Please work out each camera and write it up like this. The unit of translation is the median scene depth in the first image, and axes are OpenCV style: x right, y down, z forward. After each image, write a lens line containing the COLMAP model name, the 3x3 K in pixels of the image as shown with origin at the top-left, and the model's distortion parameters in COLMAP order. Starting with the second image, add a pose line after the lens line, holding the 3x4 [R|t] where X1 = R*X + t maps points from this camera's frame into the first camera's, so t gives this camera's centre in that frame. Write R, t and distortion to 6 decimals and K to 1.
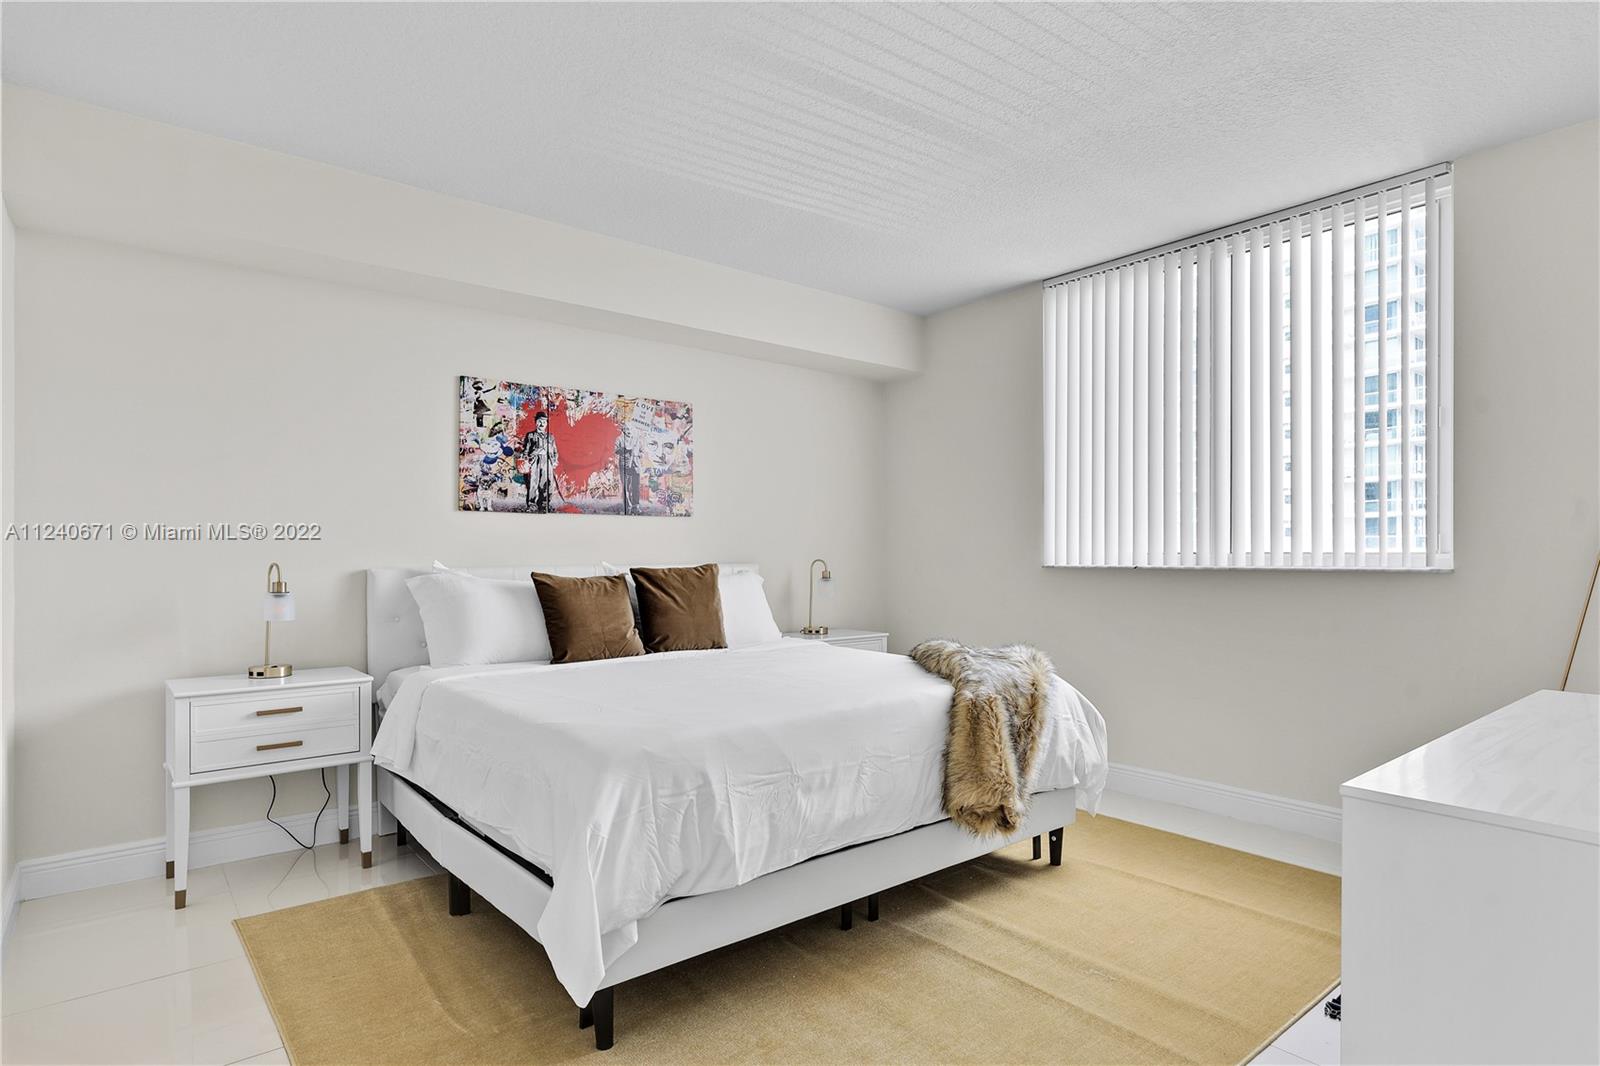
lens RADIAL K [[844.3, 0, 805.0], [0, 844.3, 558.6], [0, 0, 1]] dist [-0.001017, -0.000020]
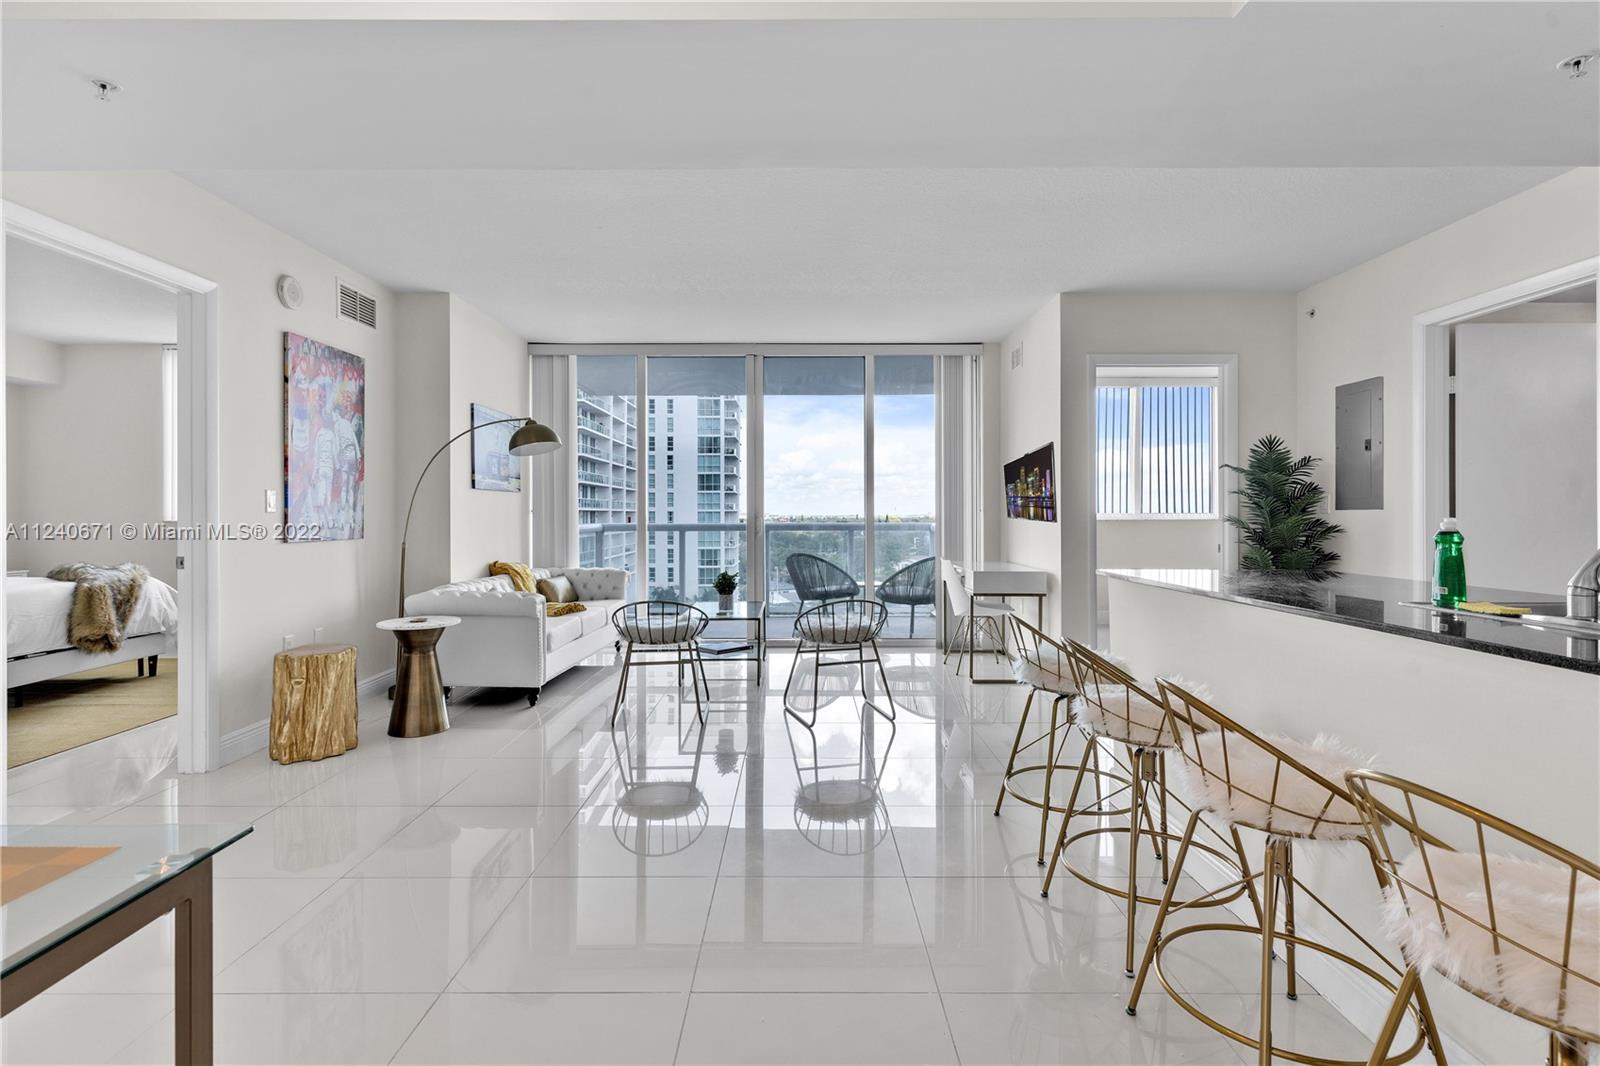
lens RADIAL K [[774.4, 0, 802.8], [0, 774.4, 517.7], [0, 0, 1]] dist [-0.001868, 0.000020]
pose [[0.631776, -0.005084, 0.775134, -0.101601], [0.003412, 0.999987, 0.003778, 0.001770], [-0.775143, 0.000258, 0.631785, -0.991695]]
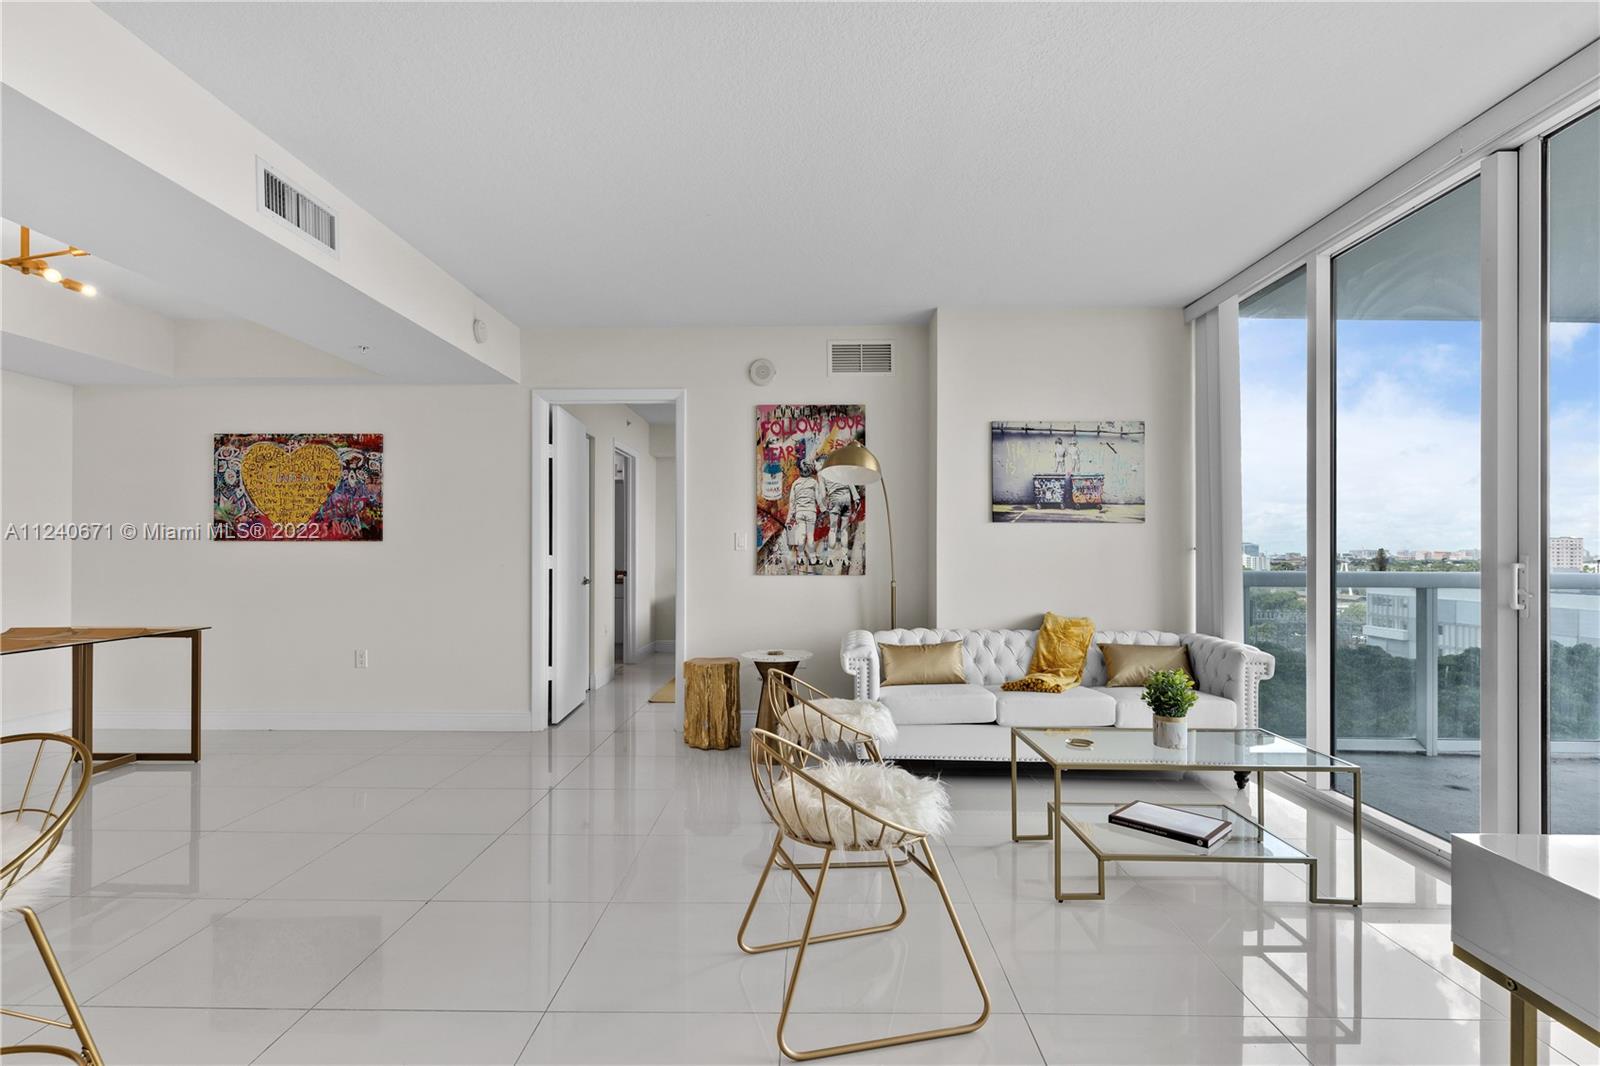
lens RADIAL K [[764.5, 0, 798.8], [0, 764.5, 550.6], [0, 0, 1]] dist [-0.000225, -0.001055]
pose [[0.760671, 0.000738, -0.649137, 1.121446], [-0.003597, 0.999989, -0.003079, 0.000142], [0.649128, 0.004677, 0.760665, -0.728868]]
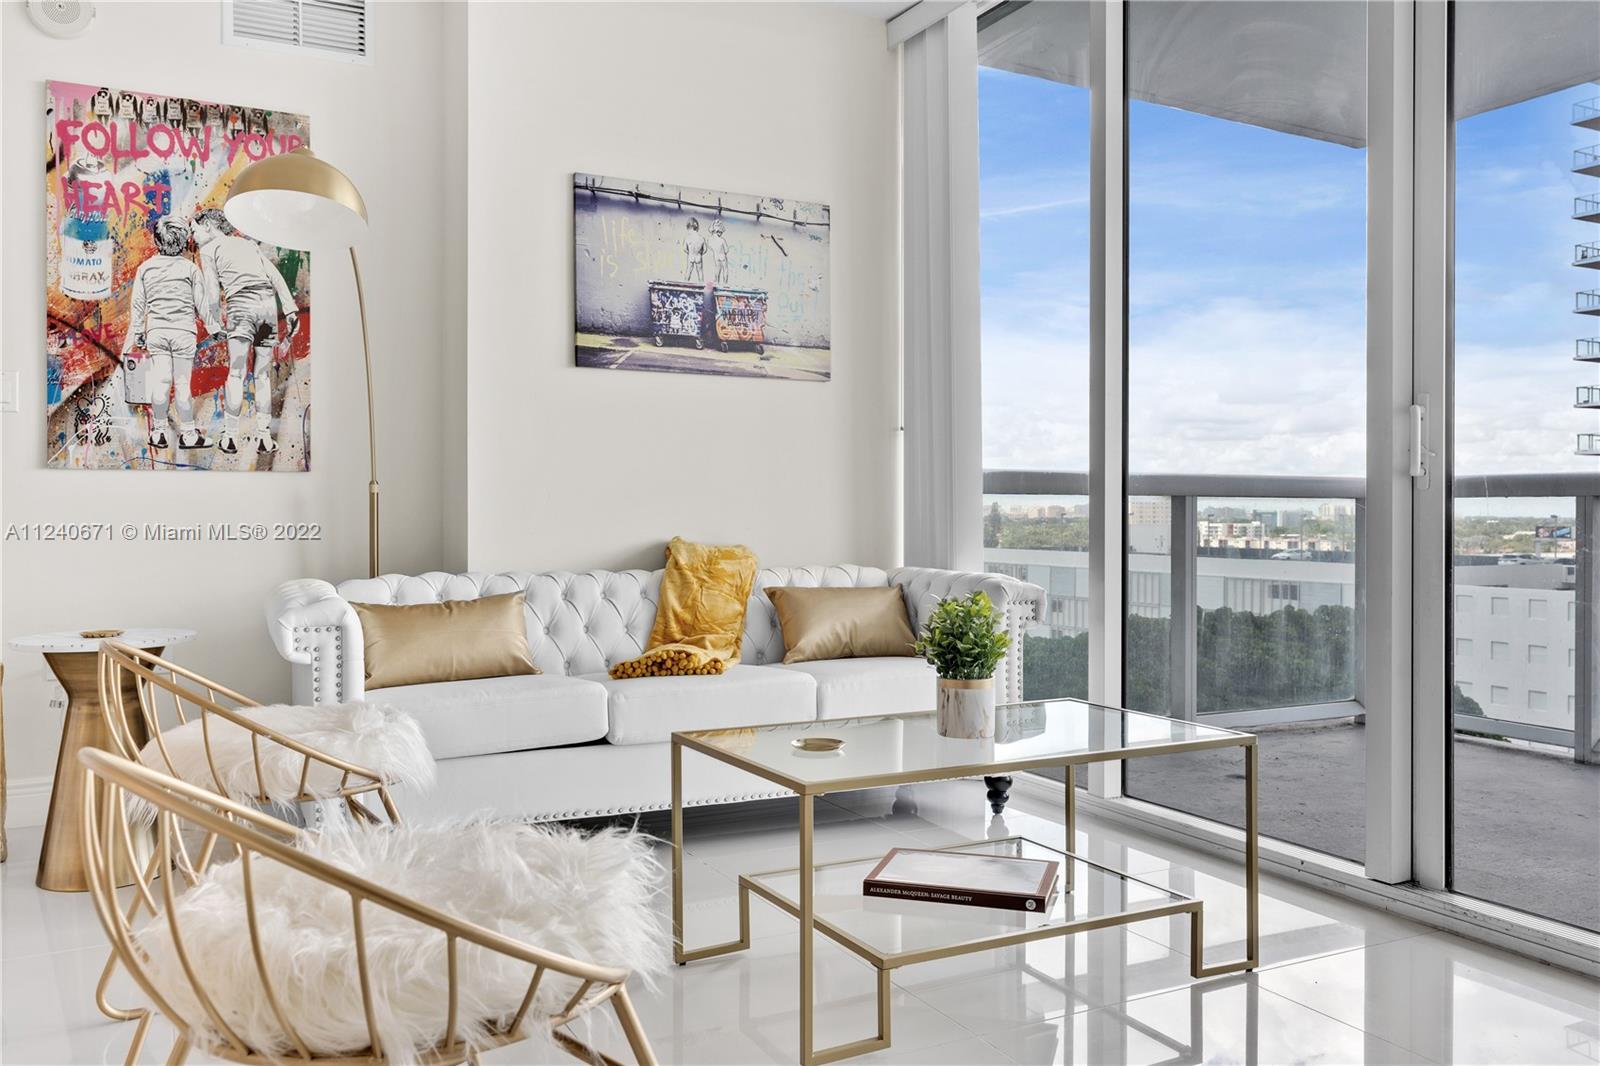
lens RADIAL K [[1257.5, 0, 804.7], [0, 1257.5, 515.8], [0, 0, 1]] dist [-0.001391, -0.002585]
pose [[0.978972, 0.002414, -0.203983, 0.973804], [-0.001861, 0.999994, 0.002901, 0.066645], [0.203988, -0.002460, 0.978970, -0.593827]]
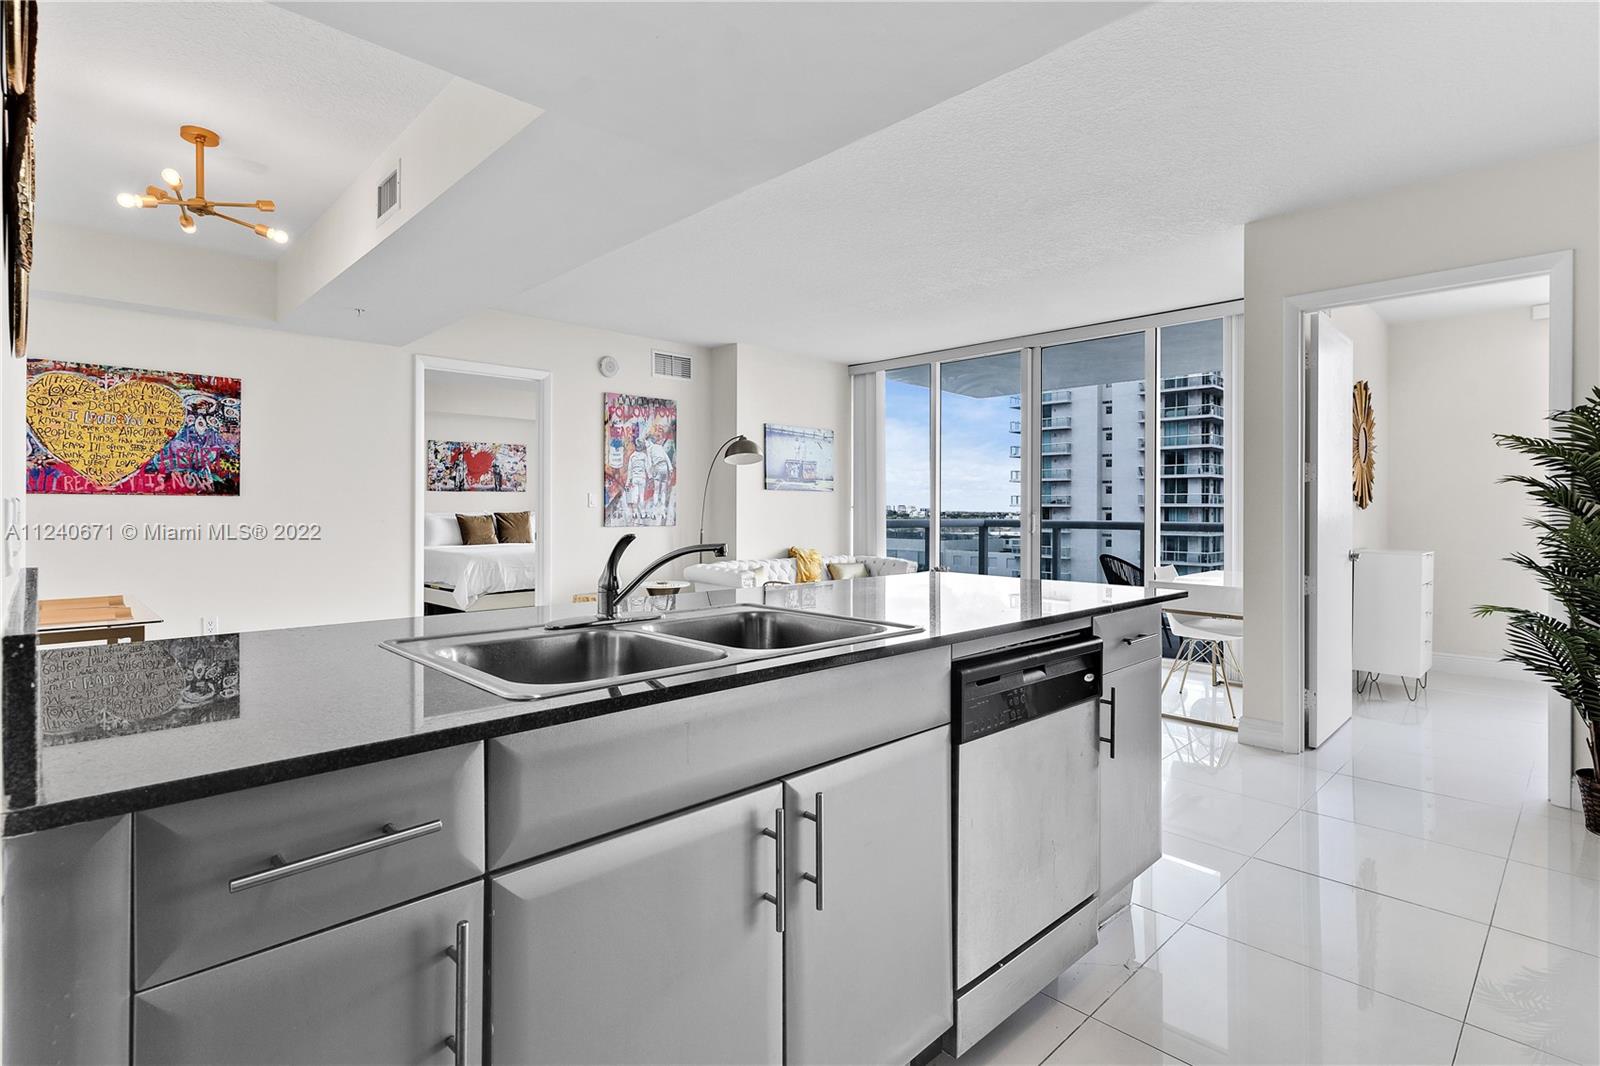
lens RADIAL K [[774.4, 0, 802.8], [0, 774.4, 517.7], [0, 0, 1]] dist [-0.001868, 0.000020]
pose [[0.996251, 0.003210, 0.086448, 0.528165], [-0.003967, 0.999955, 0.008591, 0.002409], [-0.086416, -0.008902, 0.996219, -1.454815]]
